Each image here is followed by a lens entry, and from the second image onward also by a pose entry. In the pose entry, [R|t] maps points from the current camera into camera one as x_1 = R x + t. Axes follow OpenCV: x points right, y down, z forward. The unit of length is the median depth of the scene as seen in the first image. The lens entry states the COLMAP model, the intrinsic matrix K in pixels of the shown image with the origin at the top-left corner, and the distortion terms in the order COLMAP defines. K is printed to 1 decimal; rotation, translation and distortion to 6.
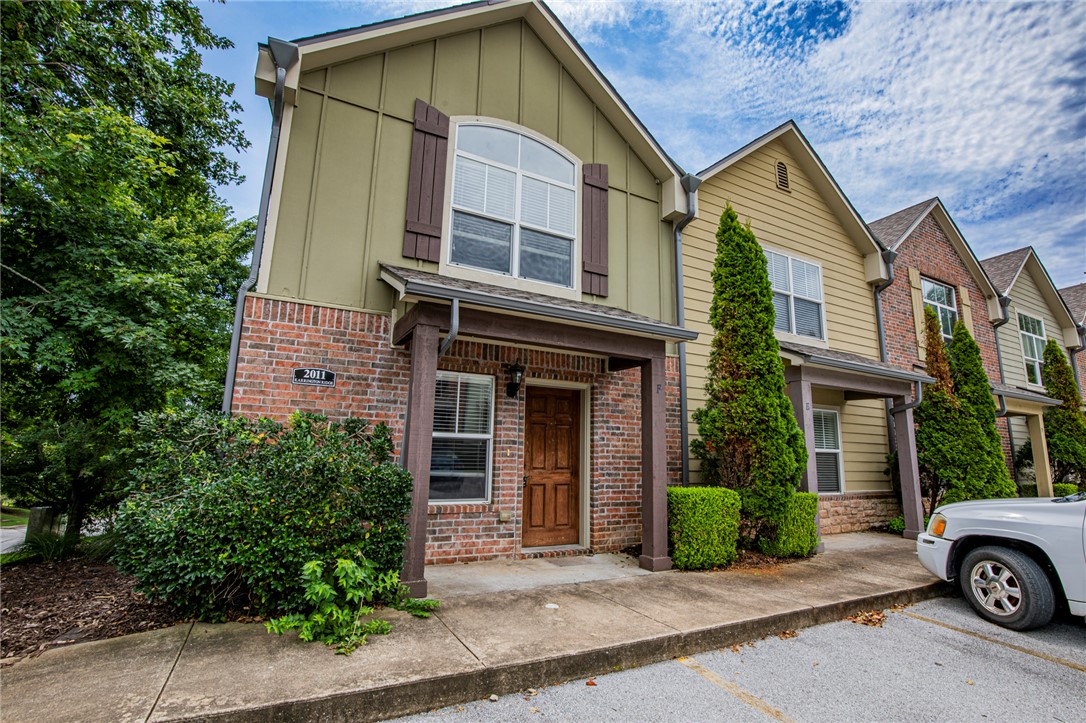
lens RADIAL K [[534.6, 0, 547.6], [0, 534.6, 348.2], [0, 0, 1]] dist [-0.038238, 0.008820]
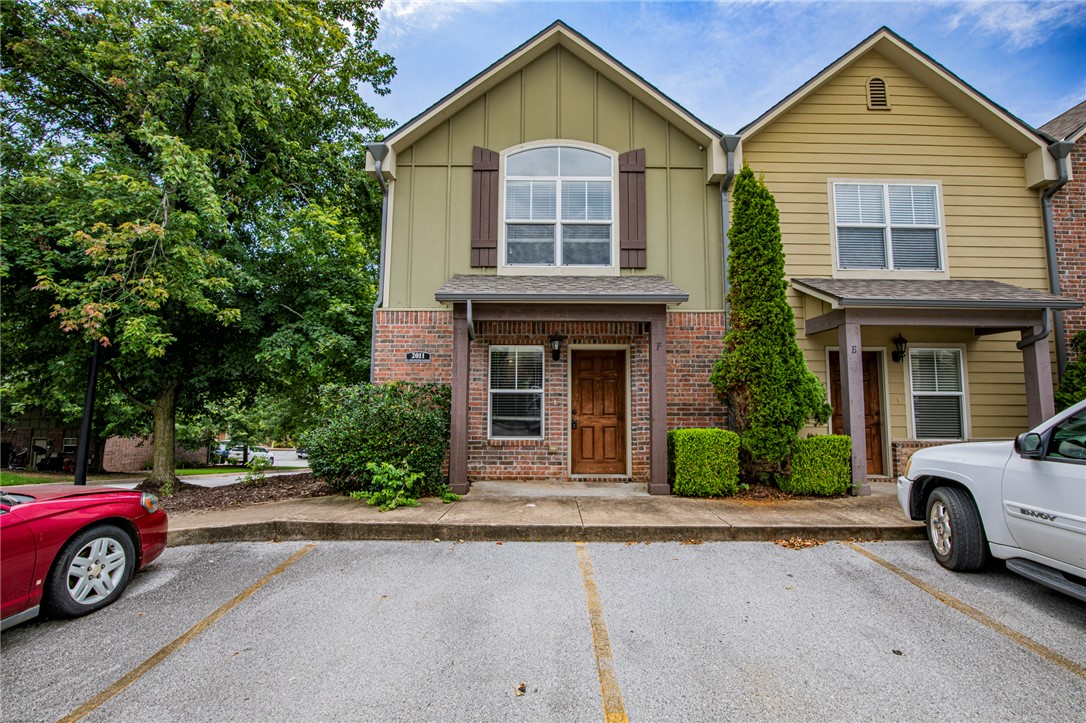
lens RADIAL K [[534.6, 0, 547.6], [0, 534.6, 348.2], [0, 0, 1]] dist [-0.038238, 0.008820]
pose [[0.864157, -0.073379, -0.497843, 0.568475], [0.113833, 0.992172, 0.051352, -0.007961], [0.490177, -0.101047, 0.865746, -0.140488]]
